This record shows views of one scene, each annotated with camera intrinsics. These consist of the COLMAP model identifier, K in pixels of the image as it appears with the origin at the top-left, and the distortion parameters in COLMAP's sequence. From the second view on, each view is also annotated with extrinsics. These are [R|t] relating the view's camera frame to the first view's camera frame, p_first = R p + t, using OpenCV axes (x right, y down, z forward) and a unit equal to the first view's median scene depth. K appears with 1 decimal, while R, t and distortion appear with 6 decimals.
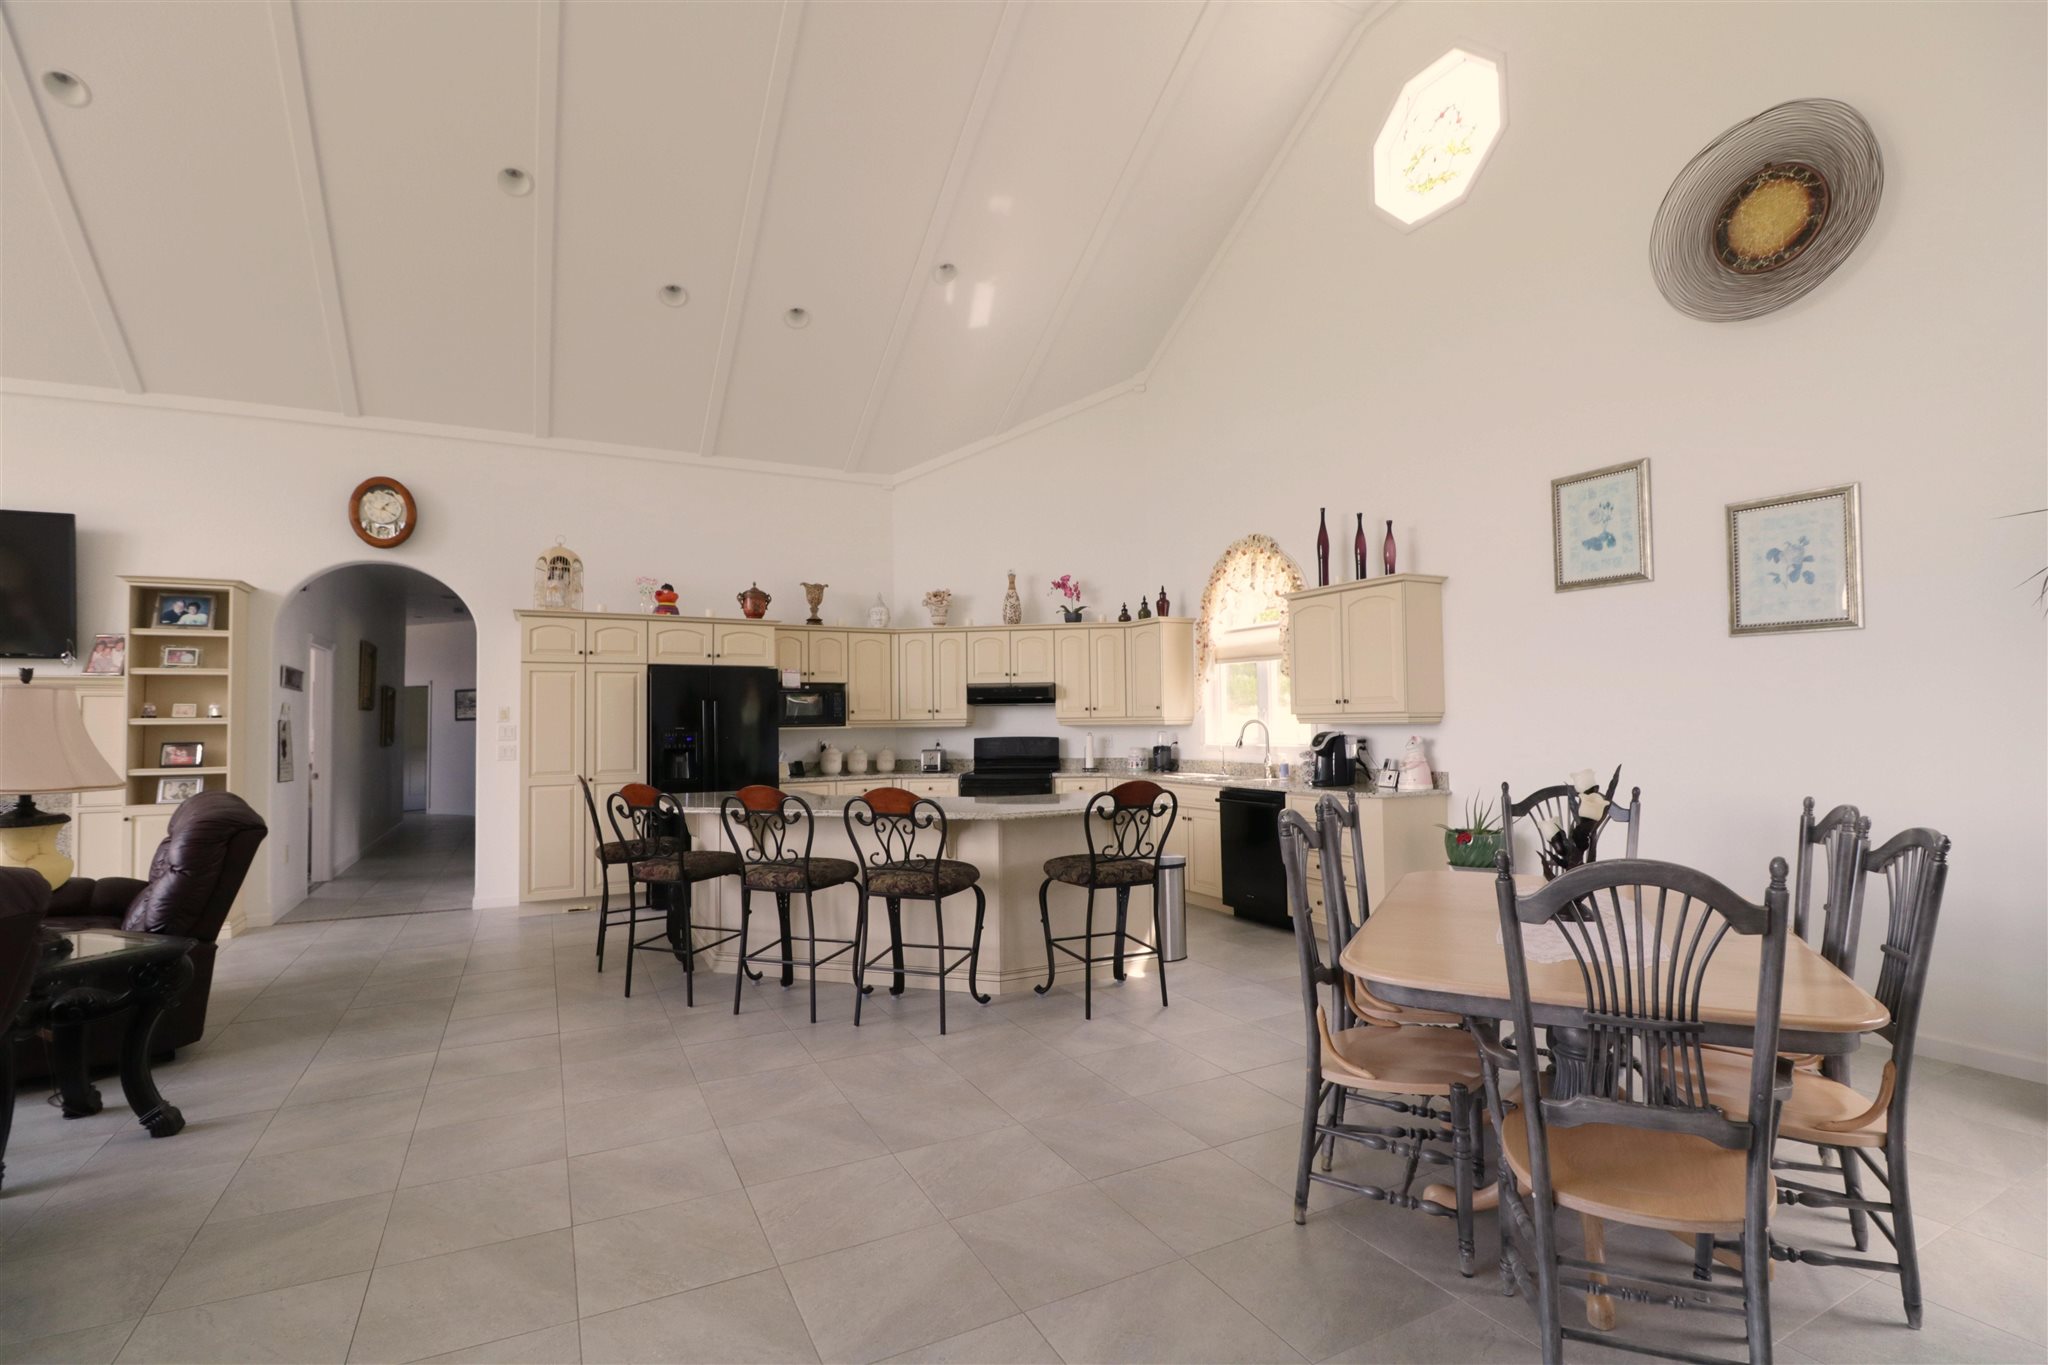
lens RADIAL K [[948.3, 0, 1024.0], [0, 948.3, 682.5], [0, 0, 1]] dist [0.002099, -0.010625]
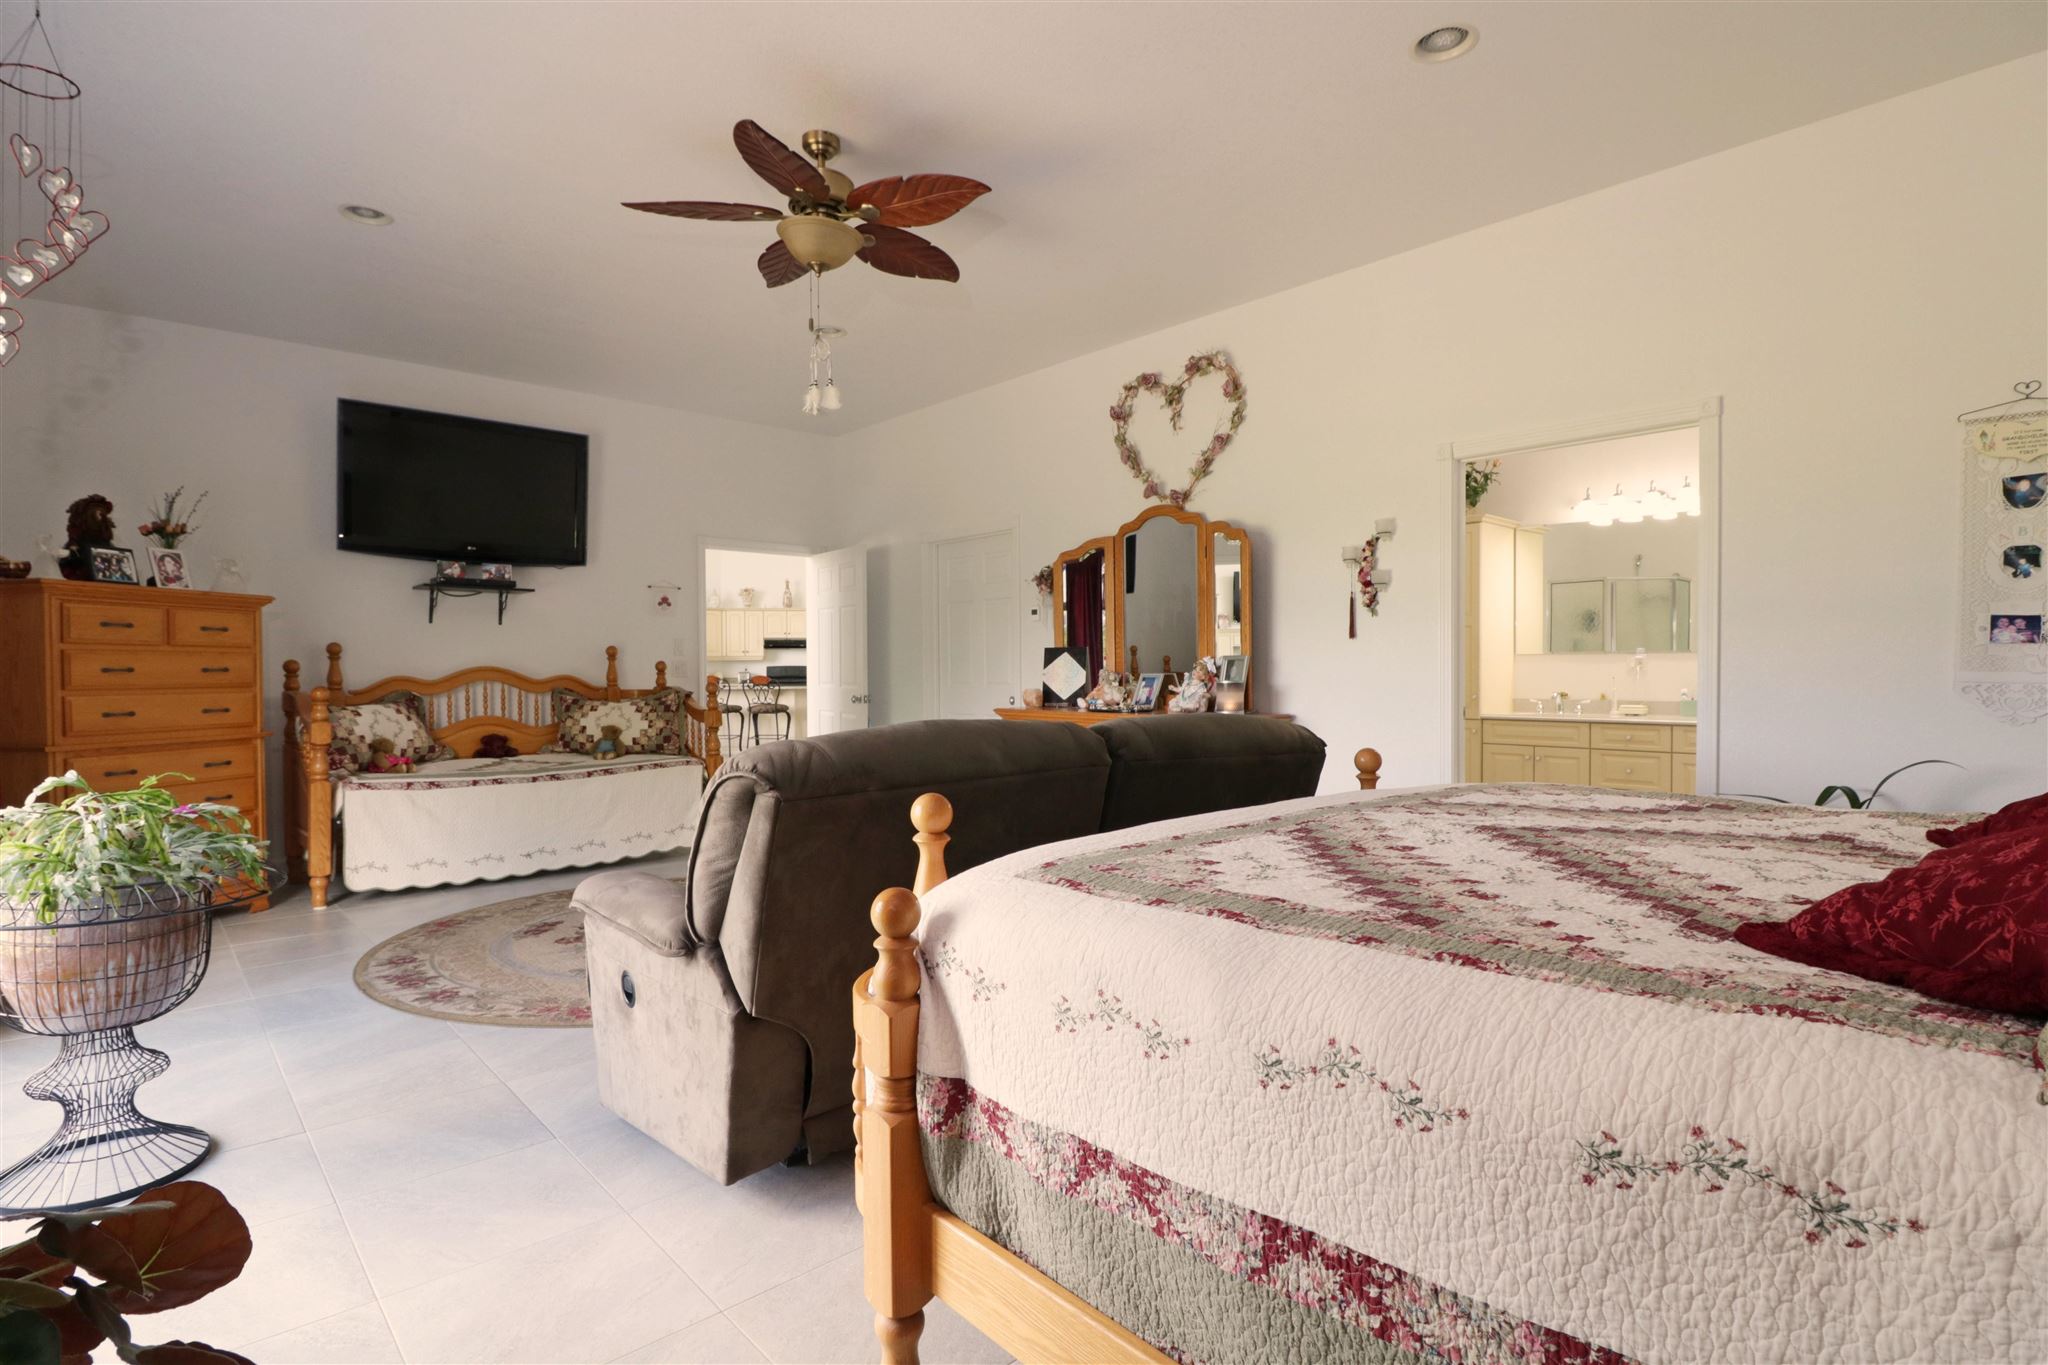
lens RADIAL K [[948.3, 0, 1024.0], [0, 948.3, 682.5], [0, 0, 1]] dist [0.002099, -0.010625]
pose [[0.962003, 0.005235, 0.272990, -0.075155], [-0.019164, 0.998645, 0.048382, -0.011067], [-0.272366, -0.051775, 0.960800, -0.991240]]
